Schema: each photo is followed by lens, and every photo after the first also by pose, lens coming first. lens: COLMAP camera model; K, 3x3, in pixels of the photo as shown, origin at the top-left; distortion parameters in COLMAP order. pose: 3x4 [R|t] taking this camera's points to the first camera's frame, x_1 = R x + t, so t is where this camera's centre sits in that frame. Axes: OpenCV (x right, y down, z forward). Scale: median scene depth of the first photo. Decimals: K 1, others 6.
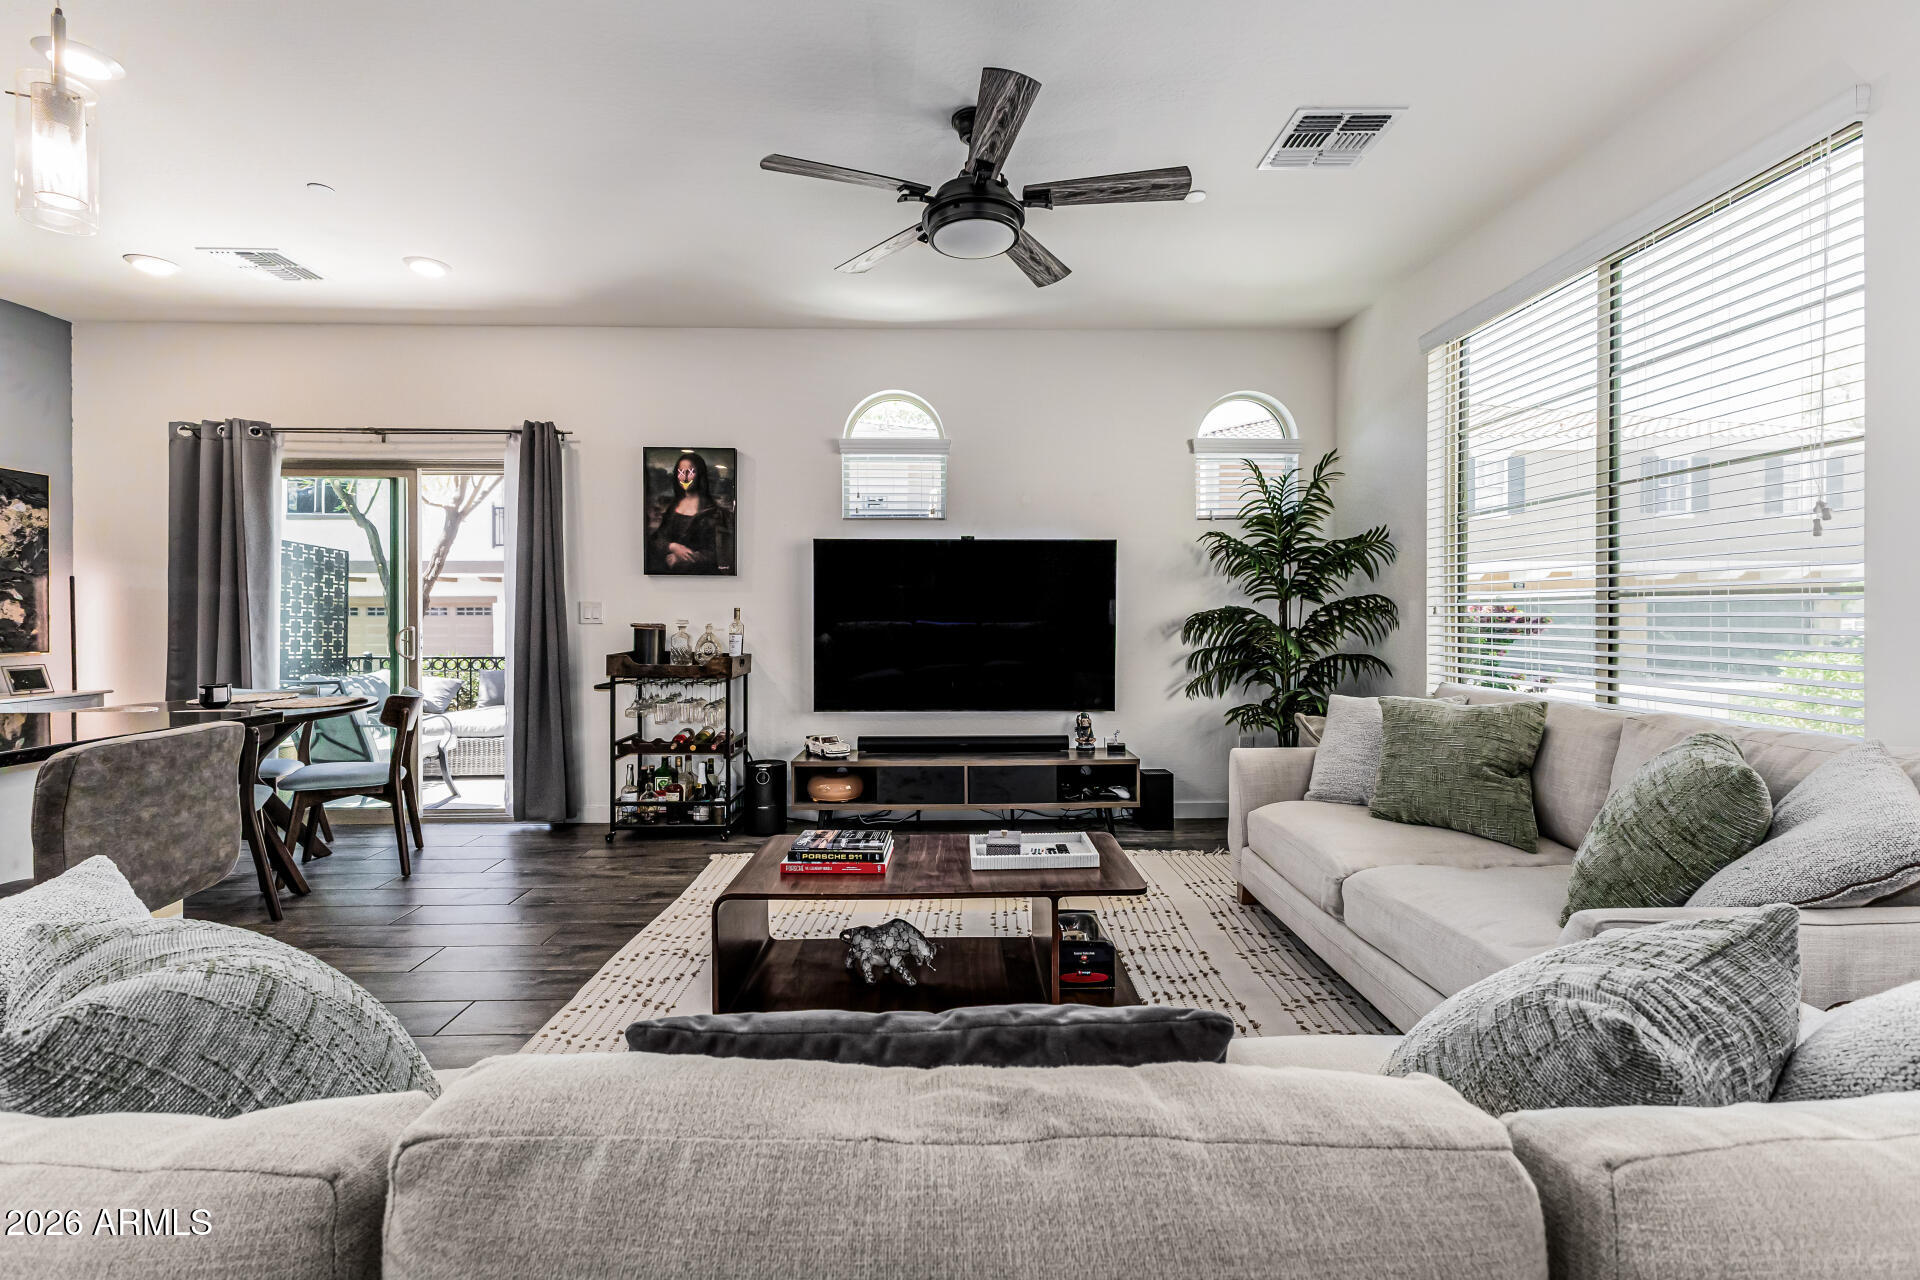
lens RADIAL K [[832.5, 0, 954.4], [0, 832.5, 620.6], [0, 0, 1]] dist [0.010139, -0.001301]
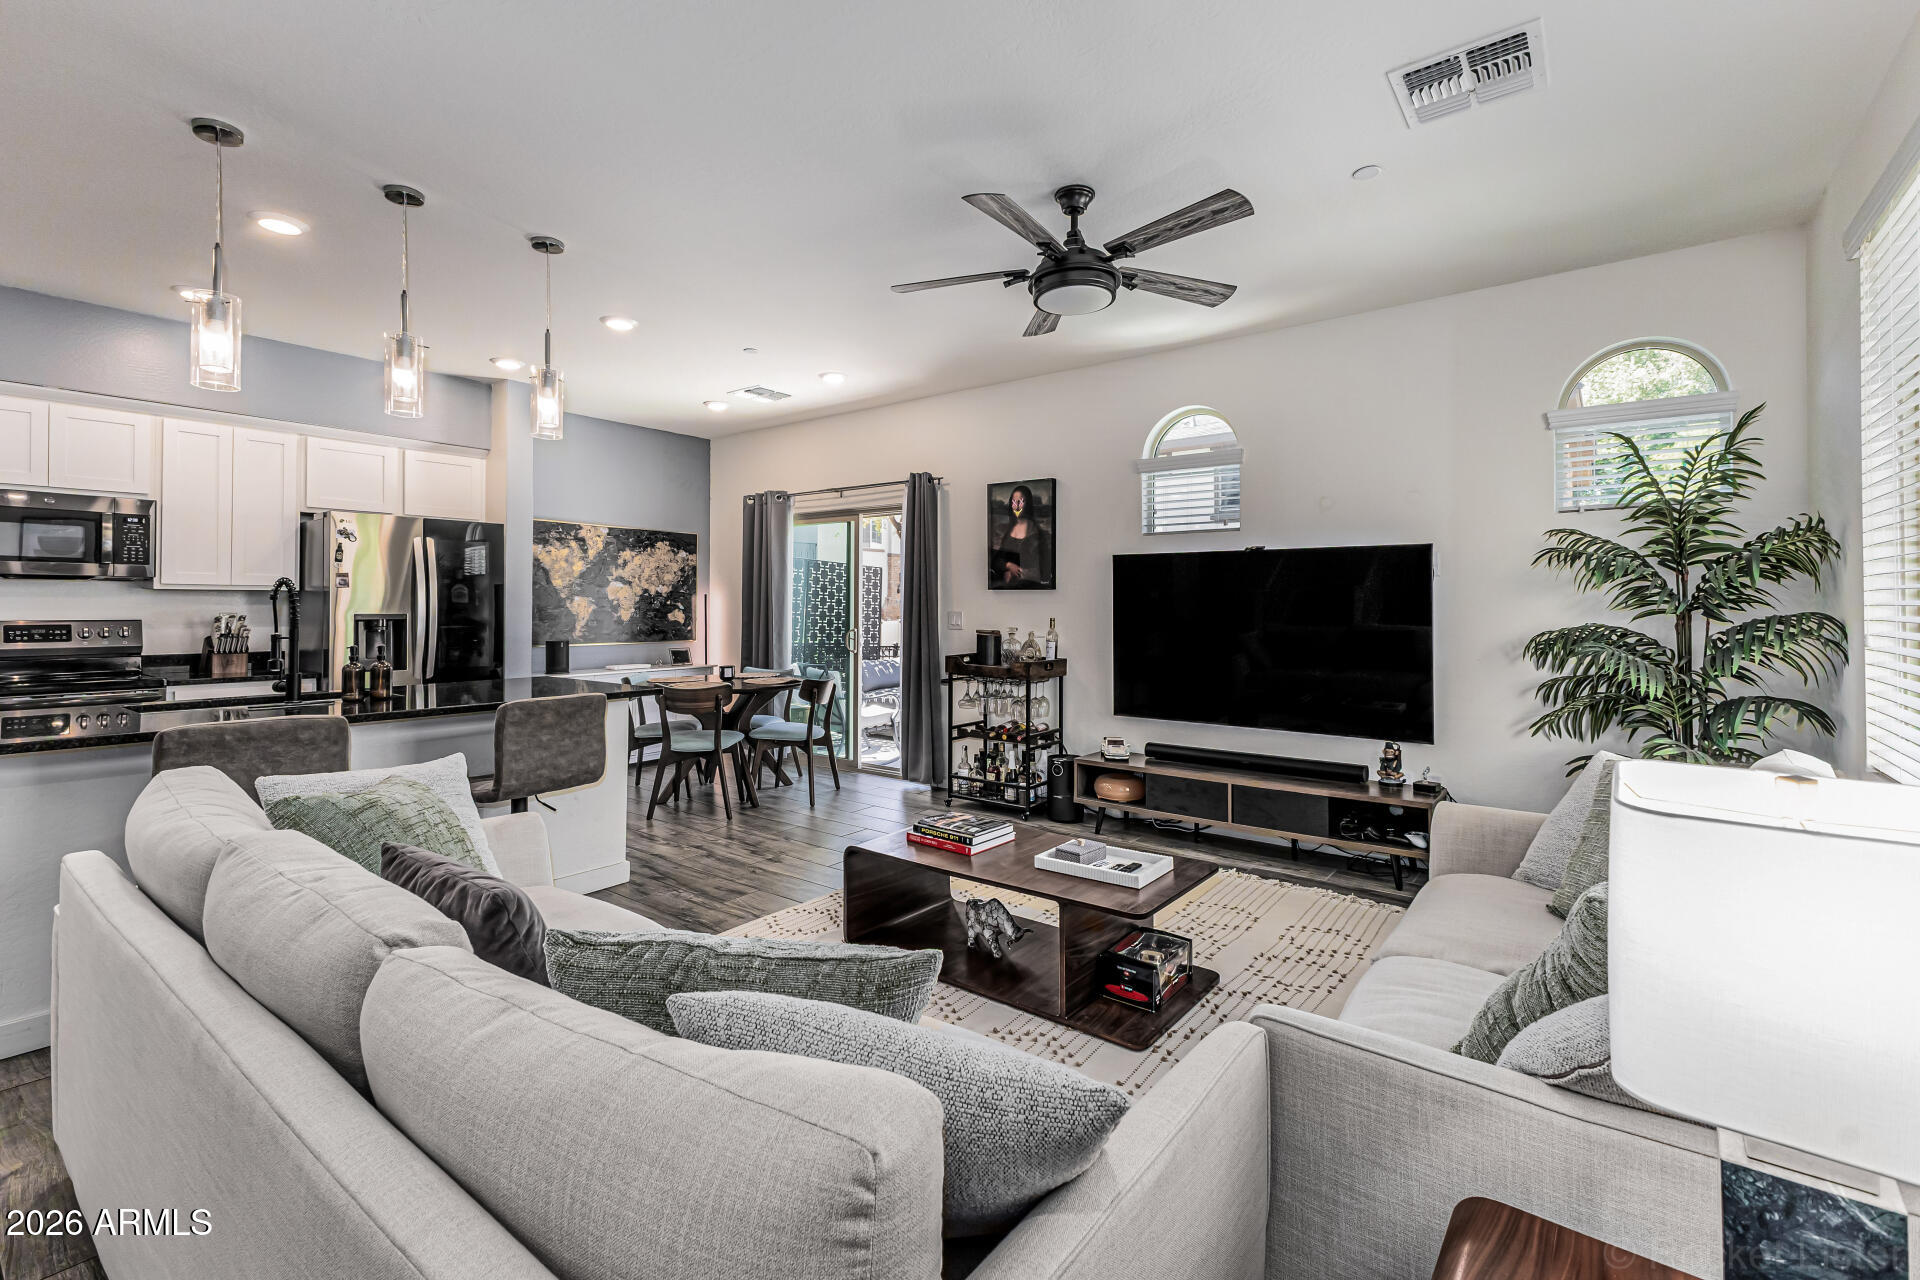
lens RADIAL K [[832.5, 0, 952.1], [0, 832.5, 596.2], [0, 0, 1]] dist [0.010139, -0.001301]
pose [[0.781464, -0.003863, -0.623938, 0.345094], [-0.006746, 0.999870, -0.014640, -0.027466], [0.623914, 0.015650, 0.781337, 0.022917]]
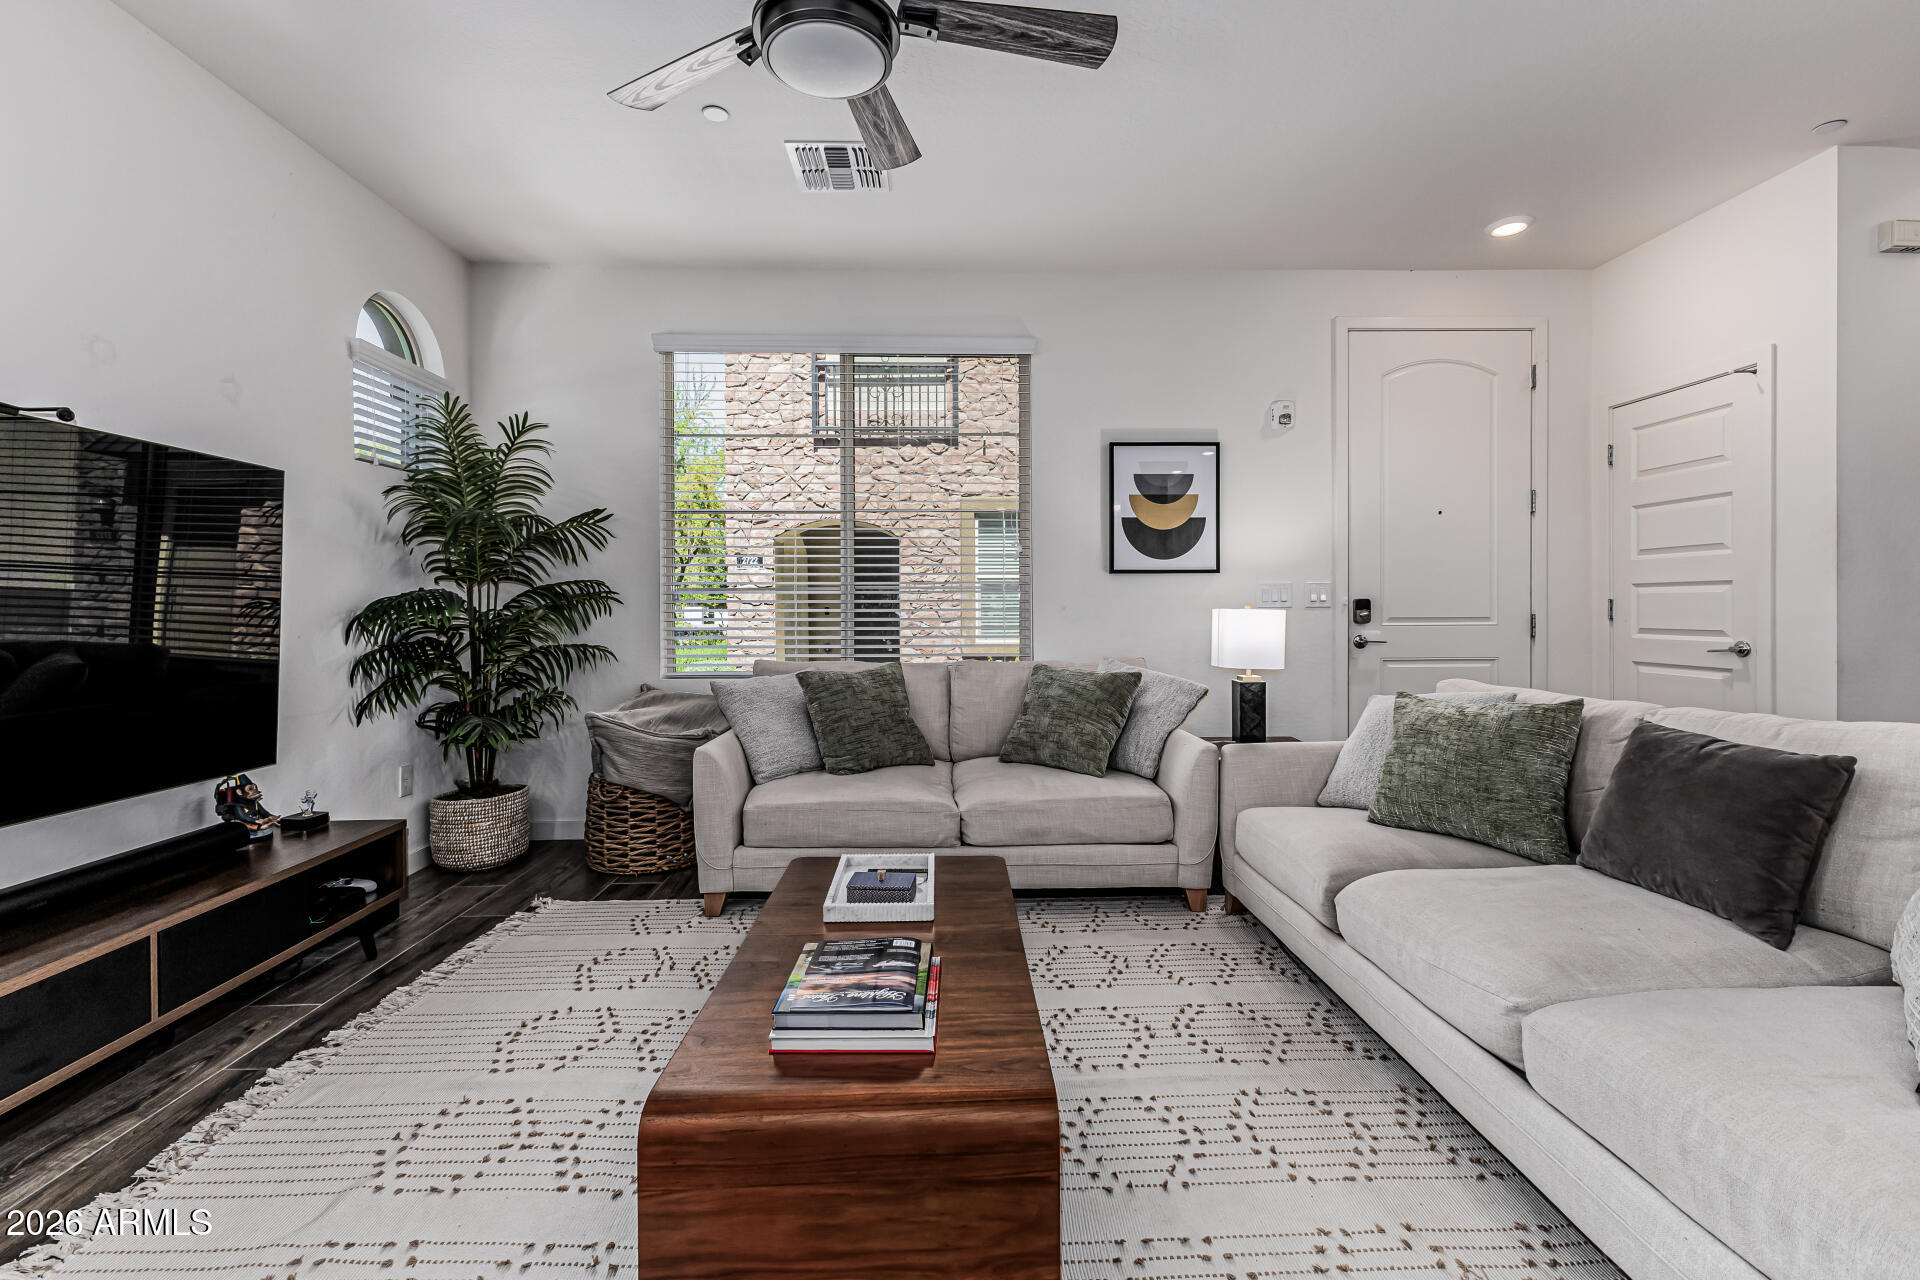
lens RADIAL K [[832.5, 0, 959.6], [0, 832.5, 622.3], [0, 0, 1]] dist [0.010139, -0.001301]
pose [[-0.015618, -0.011306, 0.999814, -0.411590], [0.008068, 0.999902, 0.011433, 0.007557], [-0.999845, 0.008245, -0.015525, 0.536786]]
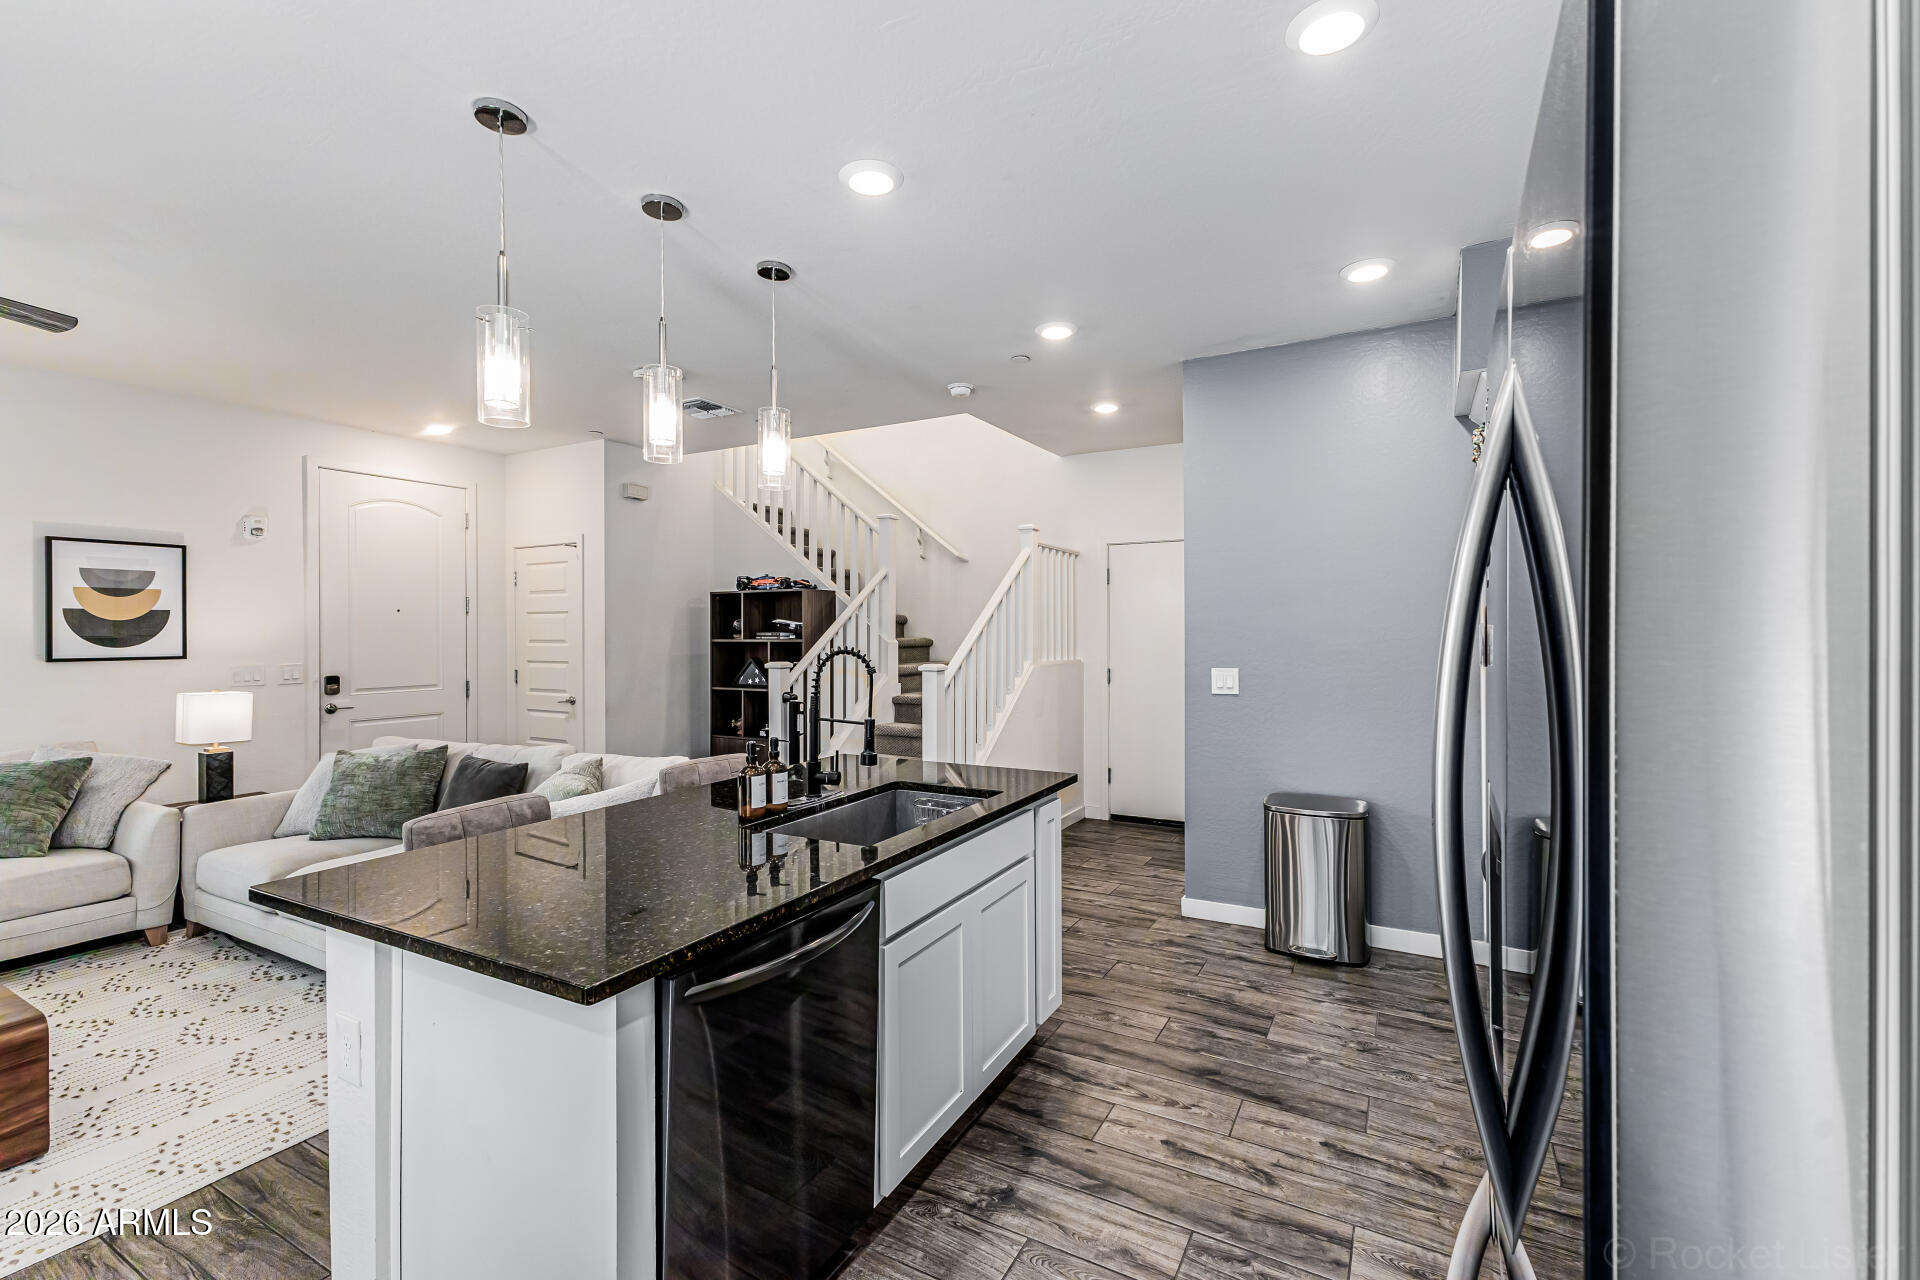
lens RADIAL K [[832.5, 0, 968.9], [0, 832.5, 628.2], [0, 0, 1]] dist [0.010139, -0.001301]
pose [[-0.869534, 0.009843, 0.493775, -0.867955], [0.009636, 0.999949, -0.002965, -0.057537], [-0.493779, 0.002180, -0.869585, 0.665822]]
